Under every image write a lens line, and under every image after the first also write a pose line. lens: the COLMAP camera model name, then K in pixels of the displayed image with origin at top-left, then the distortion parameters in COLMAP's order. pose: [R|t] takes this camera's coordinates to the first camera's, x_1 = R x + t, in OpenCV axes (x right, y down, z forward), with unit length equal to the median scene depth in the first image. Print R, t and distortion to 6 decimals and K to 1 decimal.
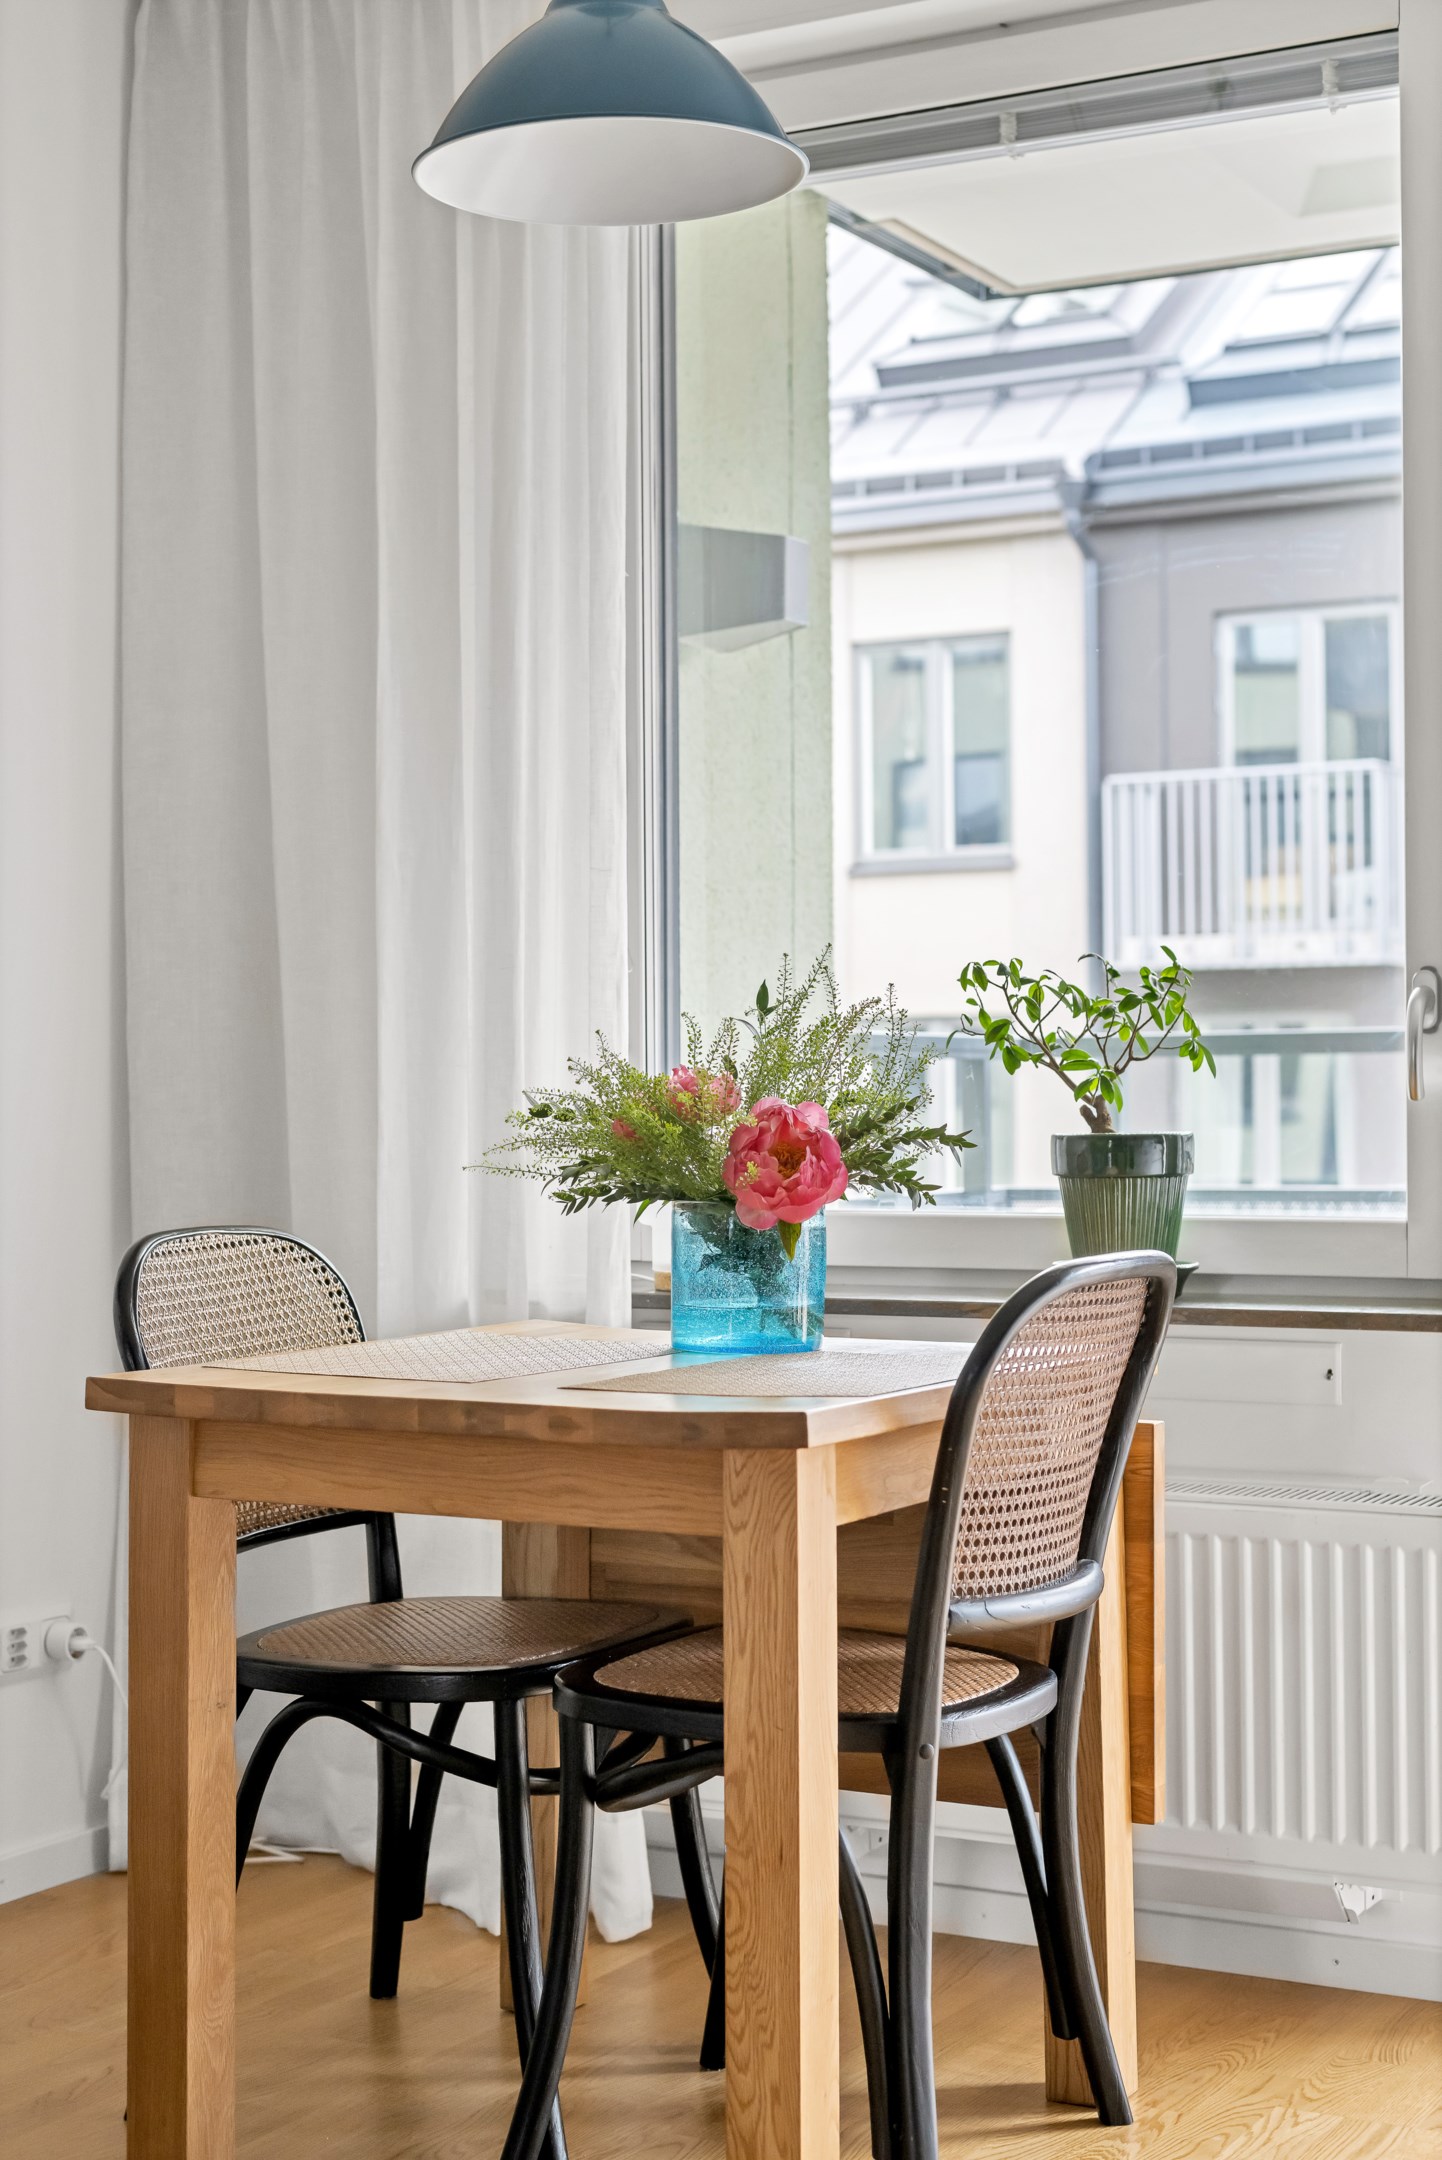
lens RADIAL K [[3218.9, 0, 721.0], [0, 3218.9, 1080.0], [0, 0, 1]] dist [0.008403, -0.056358]
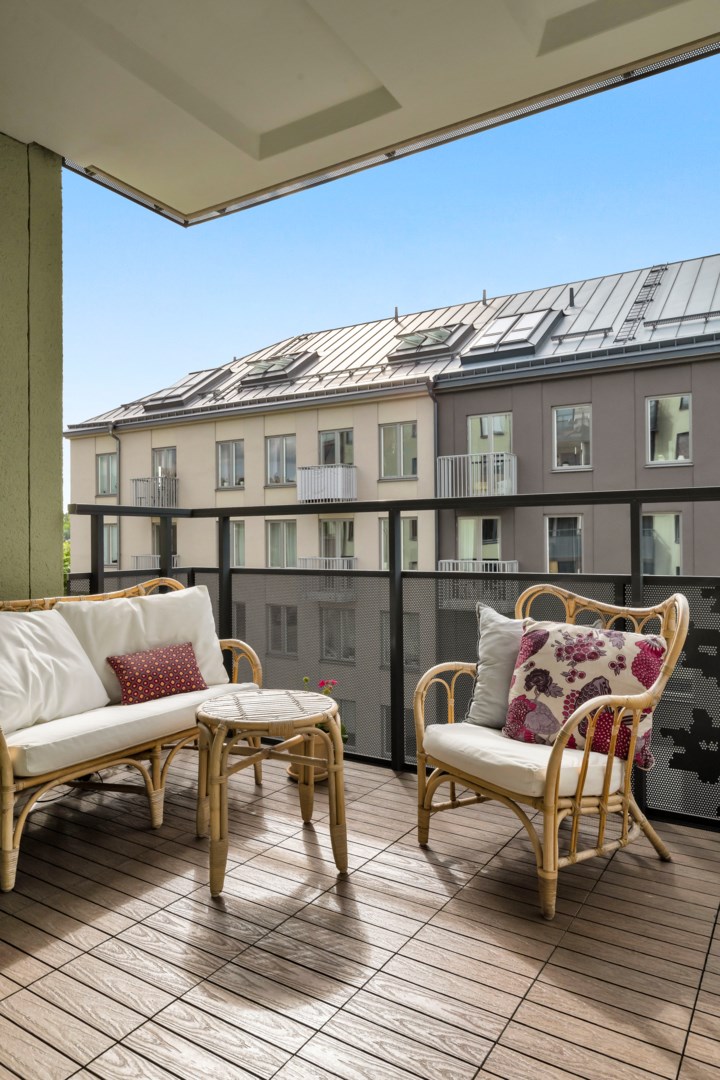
lens RADIAL K [[702.2, 0, 364.5], [0, 702.2, 533.8], [0, 0, 1]] dist [-0.002527, -0.001866]
pose [[0.998554, 0.001480, -0.053733, 0.458864], [-0.001535, 0.999998, -0.000982, 0.012279], [0.053731, 0.001063, 0.998555, 0.785822]]
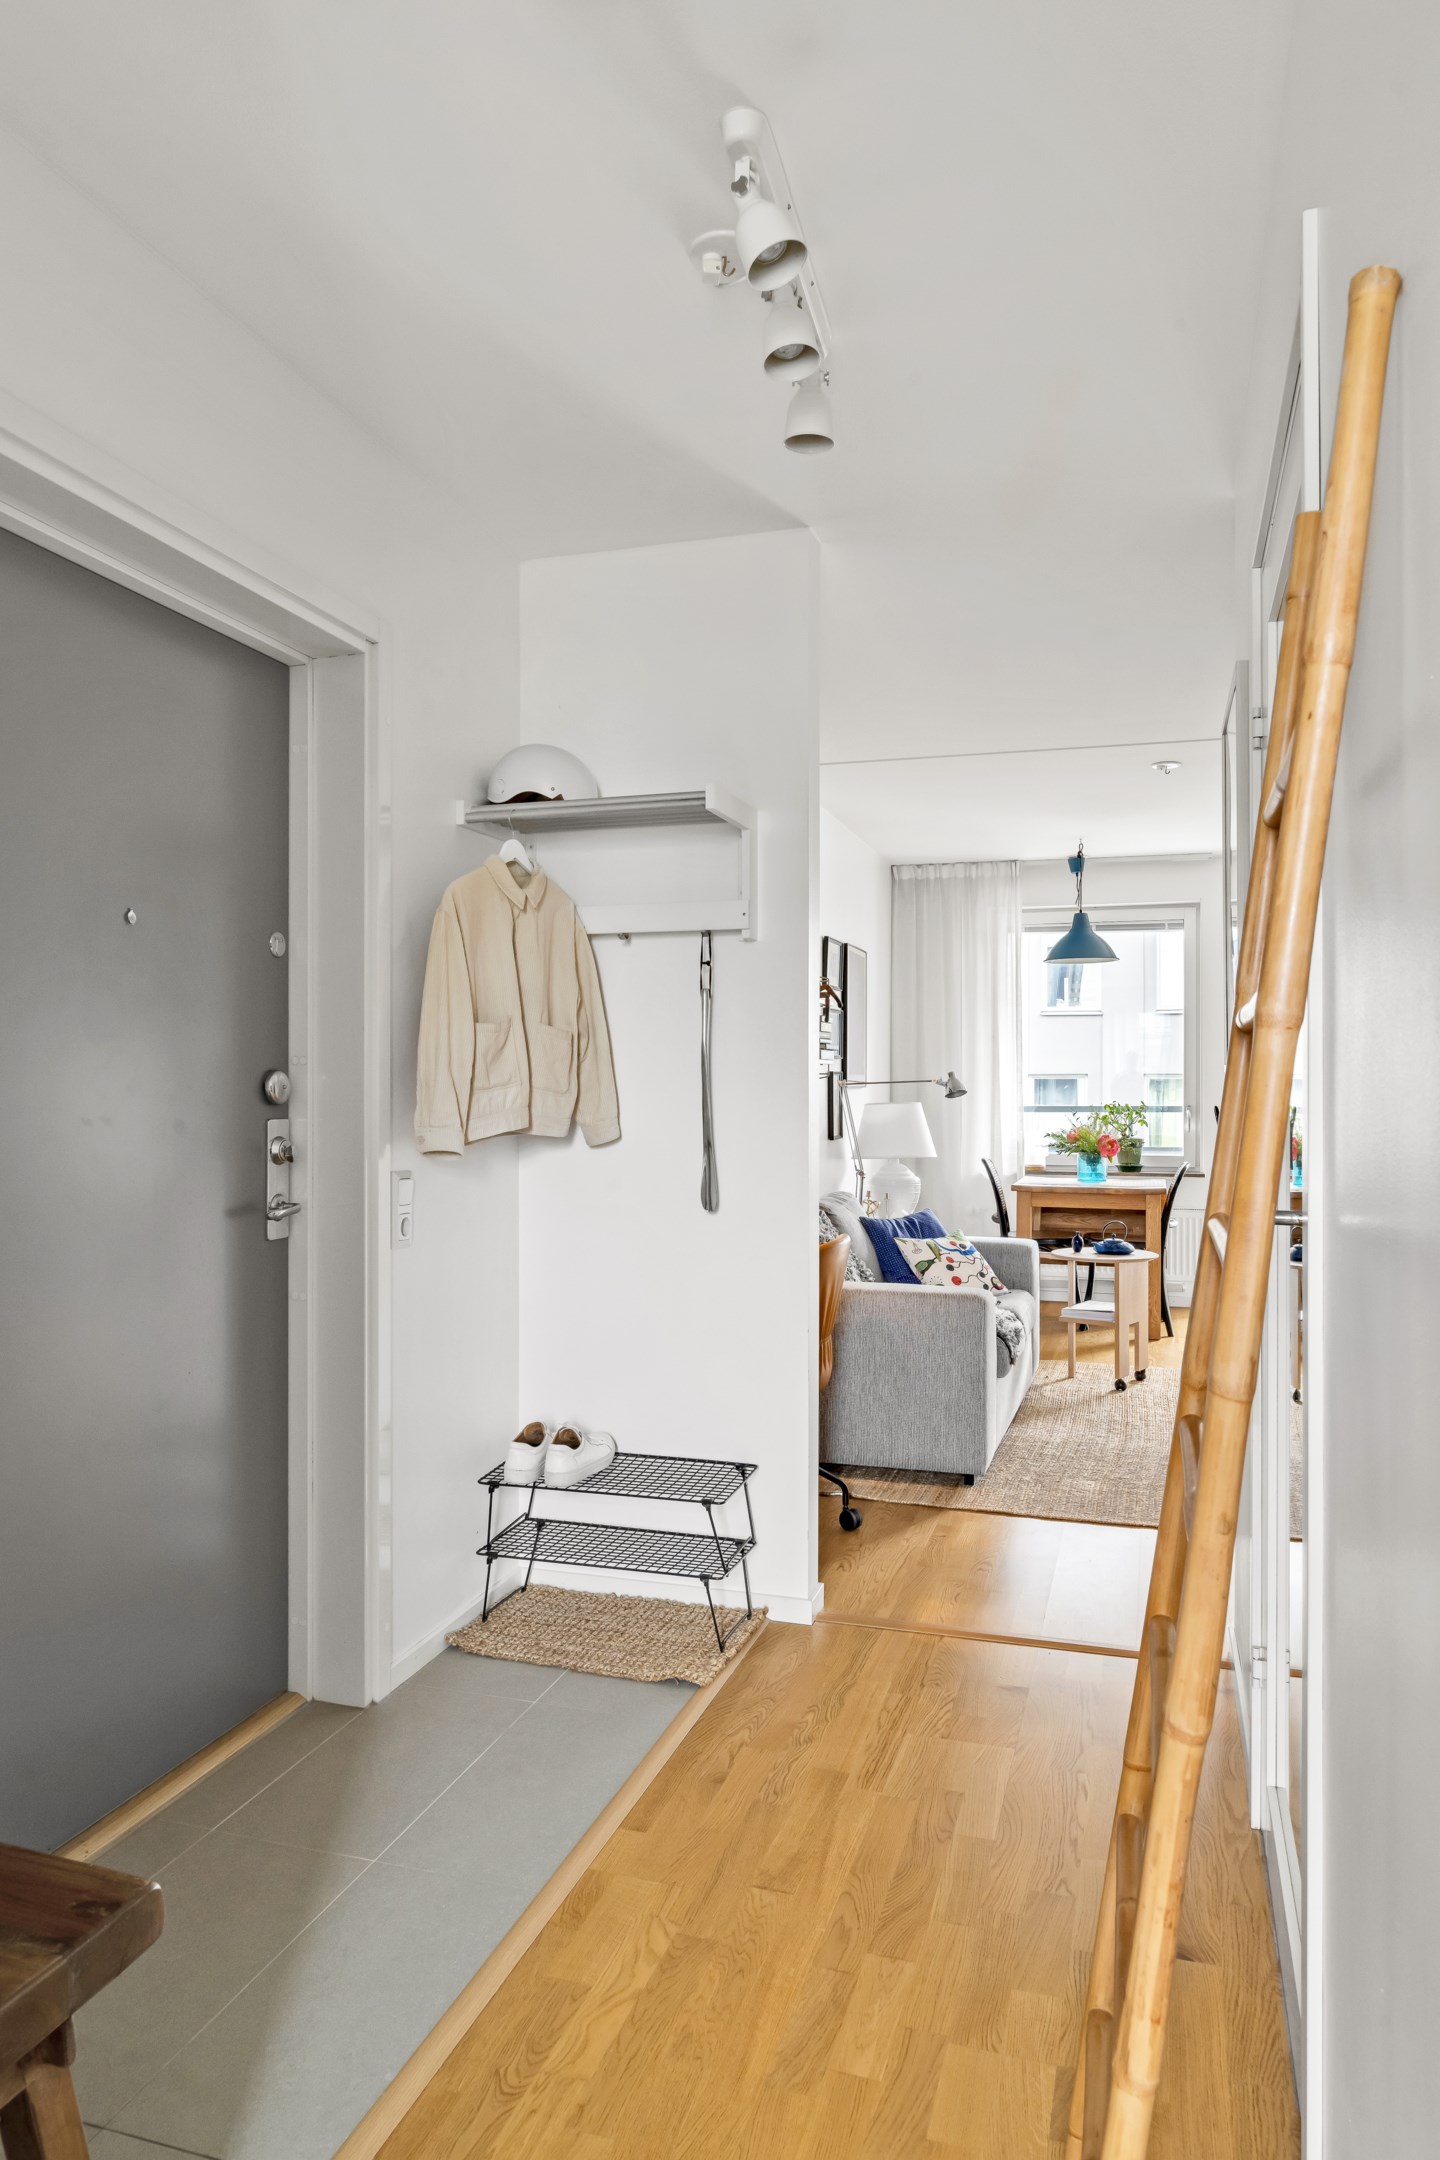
lens RADIAL K [[1413.9, 0, 720.5], [0, 1413.9, 1073.2], [0, 0, 1]] dist [-0.004669, -0.001983]
pose [[0.978618, 0.012345, 0.205313, -0.949852], [-0.010247, 0.999884, -0.011278, -0.053028], [-0.205429, 0.008933, 0.978631, -1.013775]]
